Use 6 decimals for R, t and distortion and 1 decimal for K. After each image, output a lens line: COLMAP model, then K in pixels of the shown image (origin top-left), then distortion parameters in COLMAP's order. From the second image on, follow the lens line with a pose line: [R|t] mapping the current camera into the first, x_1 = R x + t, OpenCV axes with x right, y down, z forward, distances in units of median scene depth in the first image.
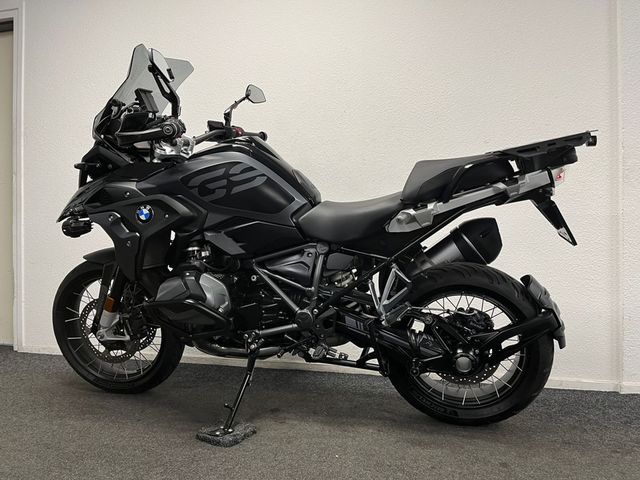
lens RADIAL K [[476.6, 0, 320.0], [0, 476.6, 240.0], [0, 0, 1]] dist [0.006278, 0.001459]
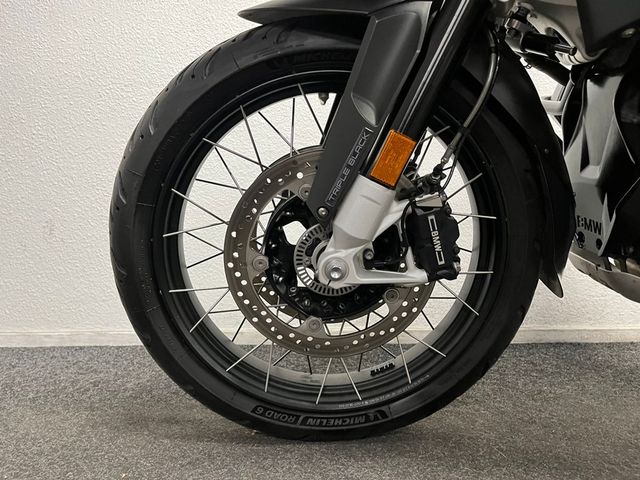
lens RADIAL K [[477.6, 0, 320.0], [0, 477.6, 240.0], [0, 0, 1]] dist [0.016951, -0.000792]
pose [[0.963626, -0.013872, 0.266895, -0.645323], [-0.001680, 0.998318, 0.057956, 0.192495], [-0.267250, -0.056296, 0.961982, 0.840587]]
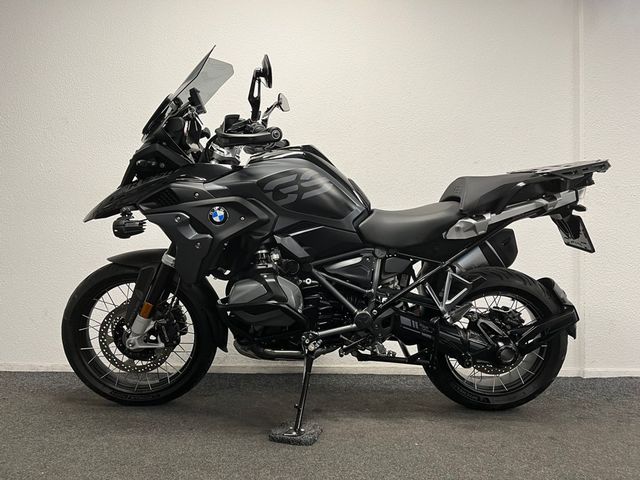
lens RADIAL K [[477.6, 0, 320.0], [0, 477.6, 240.0], [0, 0, 1]] dist [0.016951, -0.000792]
pose [[0.967561, 0.019720, 0.251867, -0.400770], [-0.014237, 0.999621, -0.023571, 0.015492], [-0.252236, 0.019221, 0.967475, -0.009078]]
